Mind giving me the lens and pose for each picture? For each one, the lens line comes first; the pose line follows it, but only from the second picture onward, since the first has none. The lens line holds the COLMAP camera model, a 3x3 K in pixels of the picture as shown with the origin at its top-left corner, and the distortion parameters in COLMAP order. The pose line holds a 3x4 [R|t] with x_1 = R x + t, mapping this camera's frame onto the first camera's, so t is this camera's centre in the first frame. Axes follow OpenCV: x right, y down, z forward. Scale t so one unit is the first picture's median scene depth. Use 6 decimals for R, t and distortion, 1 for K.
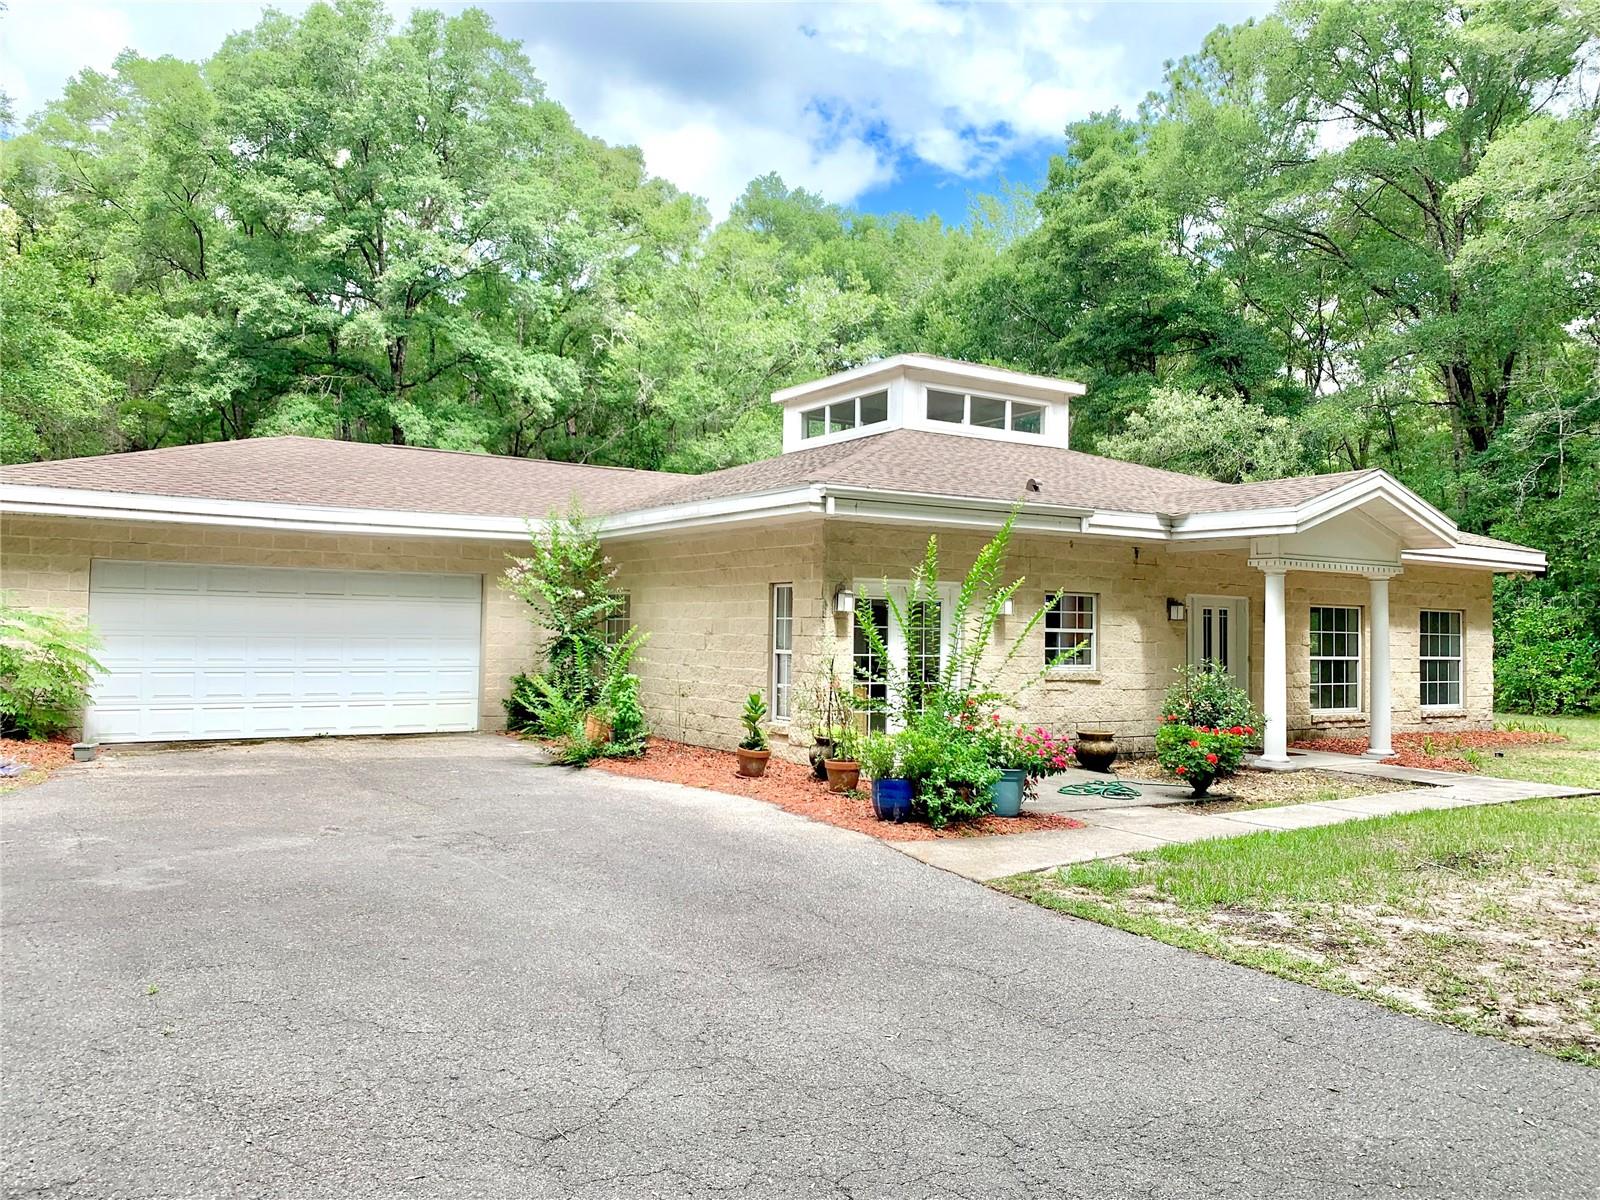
lens RADIAL K [[1227.5, 0, 801.2], [0, 1227.5, 582.8], [0, 0, 1]] dist [0.048075, -0.068964]
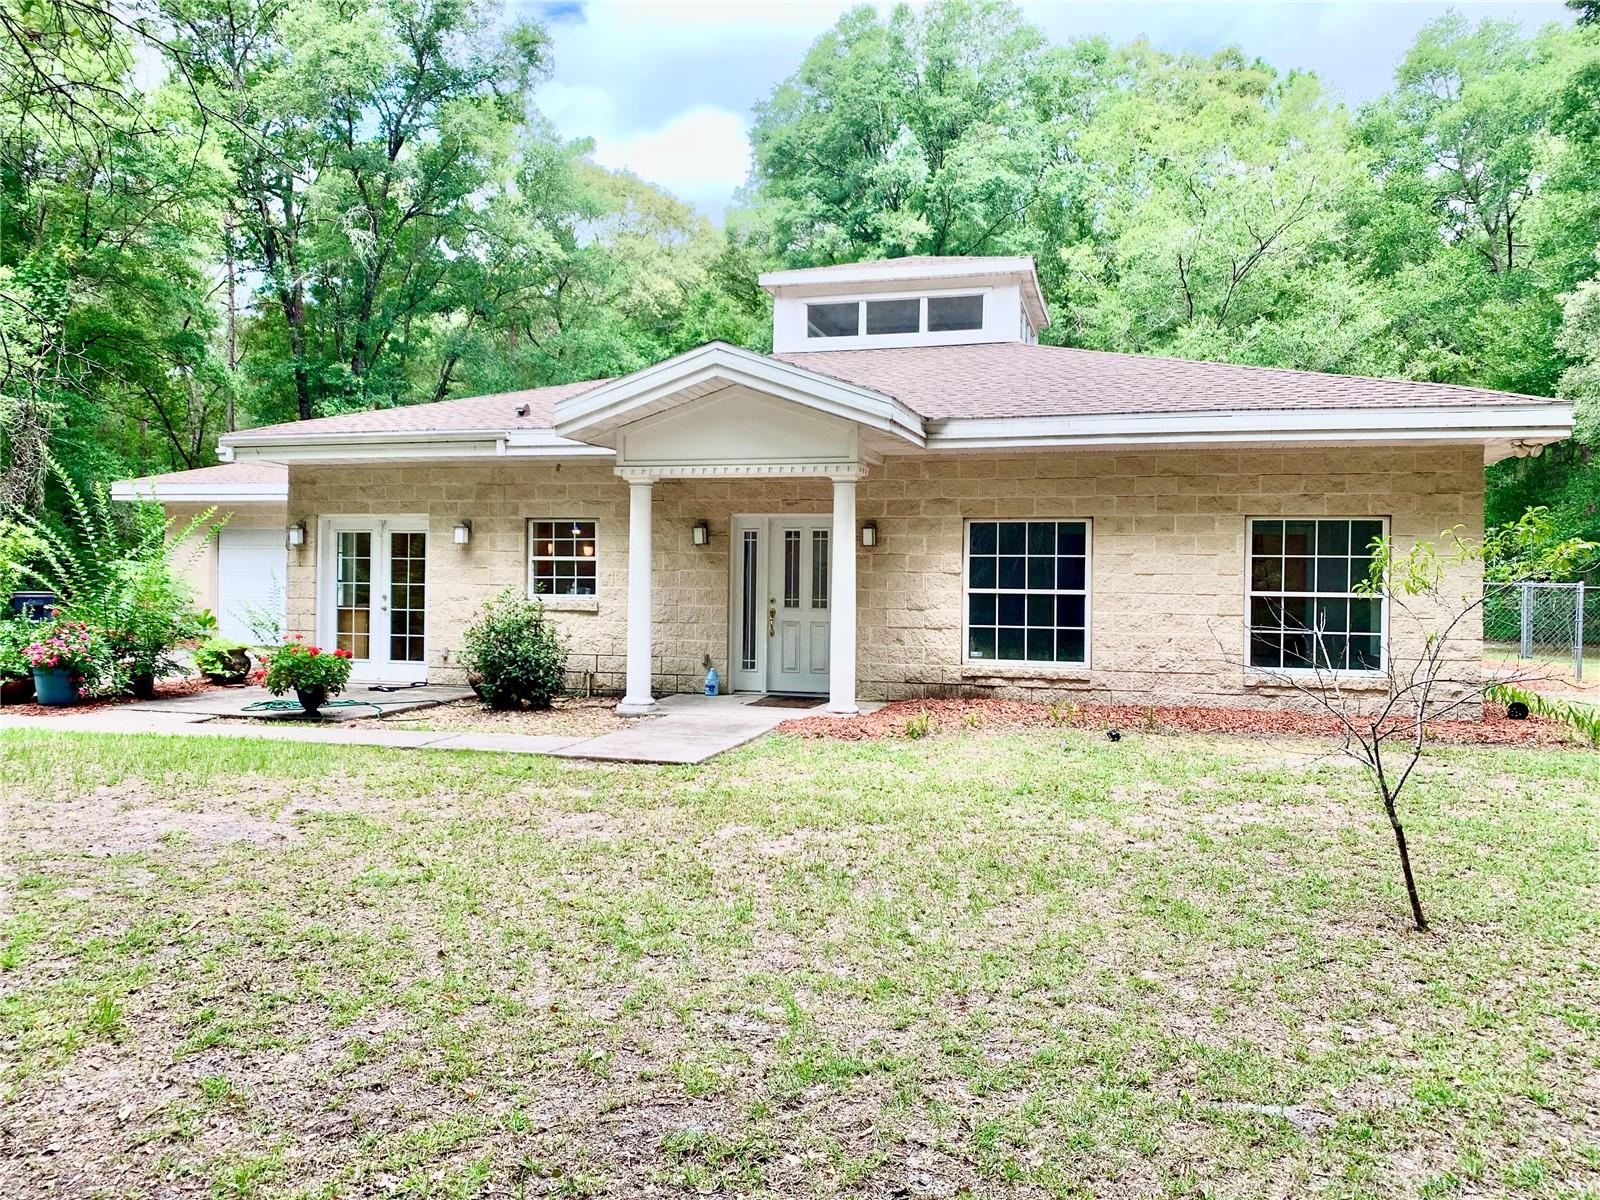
lens RADIAL K [[1227.5, 0, 801.2], [0, 1227.5, 582.8], [0, 0, 1]] dist [0.048075, -0.068964]
pose [[0.669396, -0.010807, -0.742827, 1.033138], [0.029089, 0.999509, 0.011672, 0.051191], [0.742336, -0.029421, 0.669382, 0.495198]]
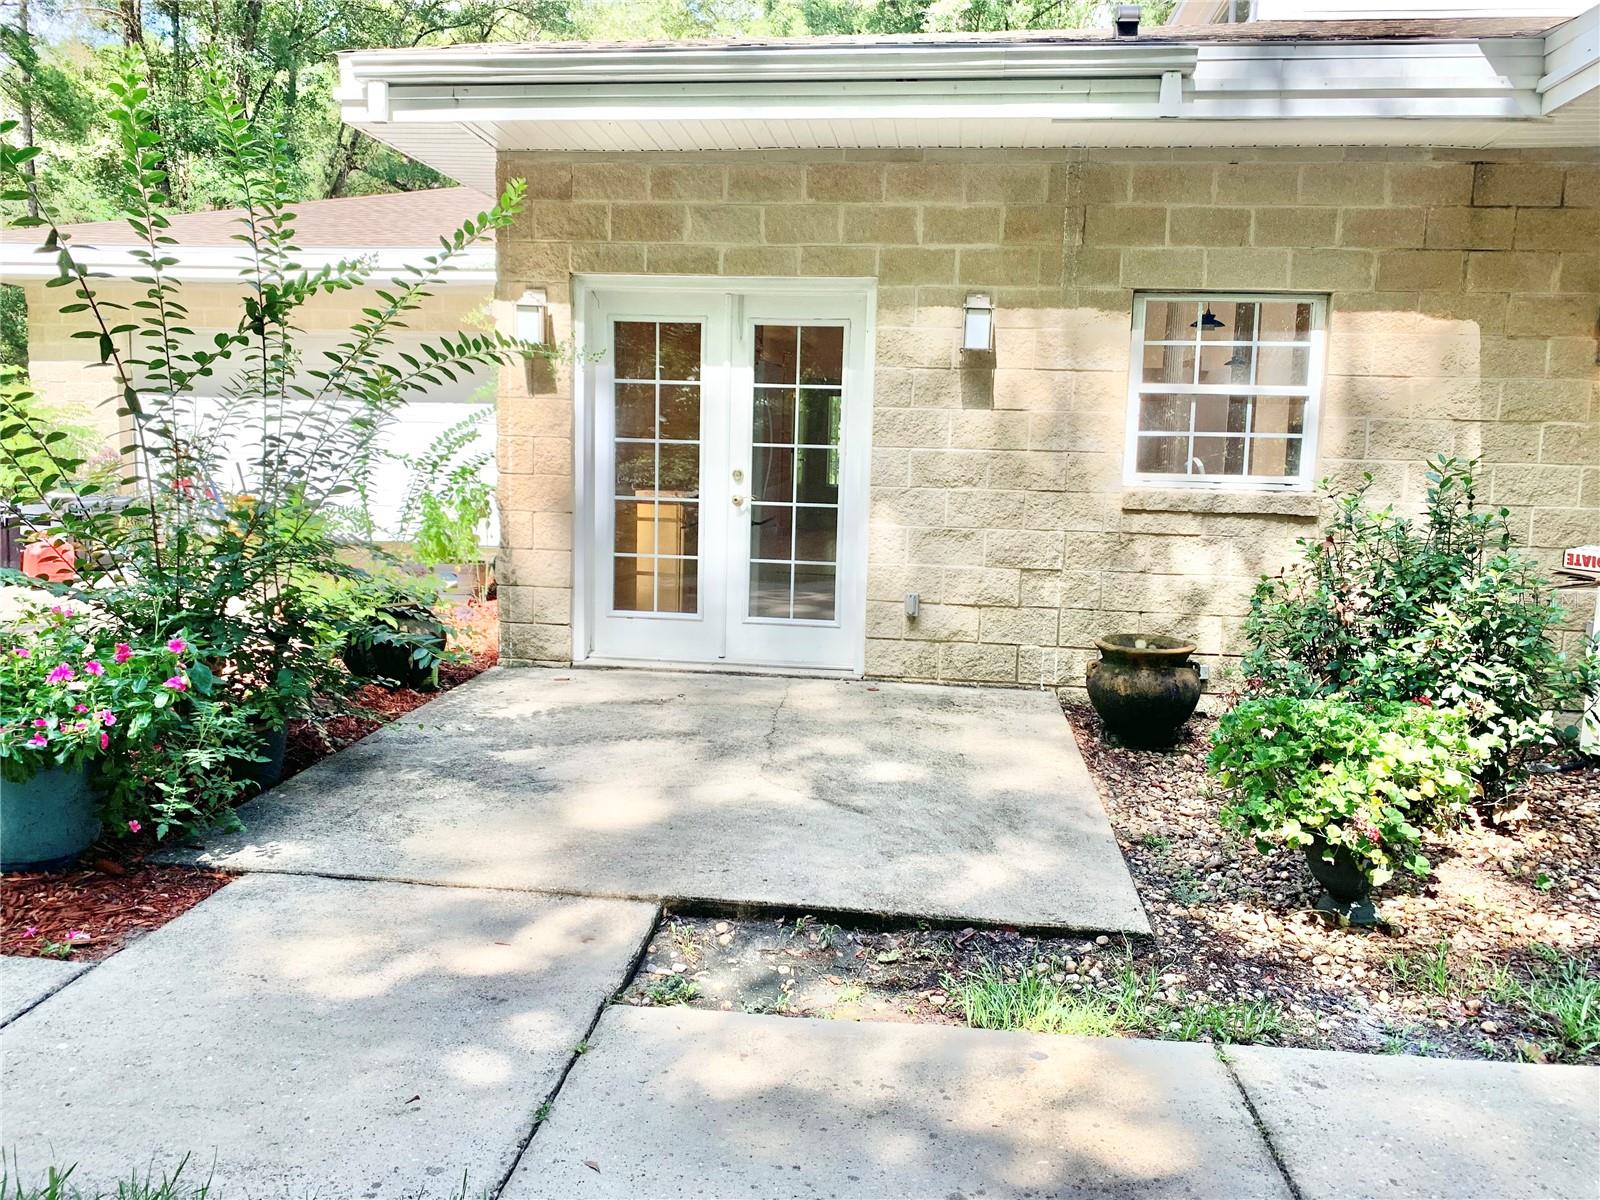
lens RADIAL K [[1227.5, 0, 801.2], [0, 1227.5, 582.8], [0, 0, 1]] dist [0.048075, -0.068964]
pose [[0.767474, 0.086390, -0.635232, 0.368705], [0.012428, 0.988688, 0.149474, 0.038092], [0.640959, -0.122612, 0.757718, 0.592856]]
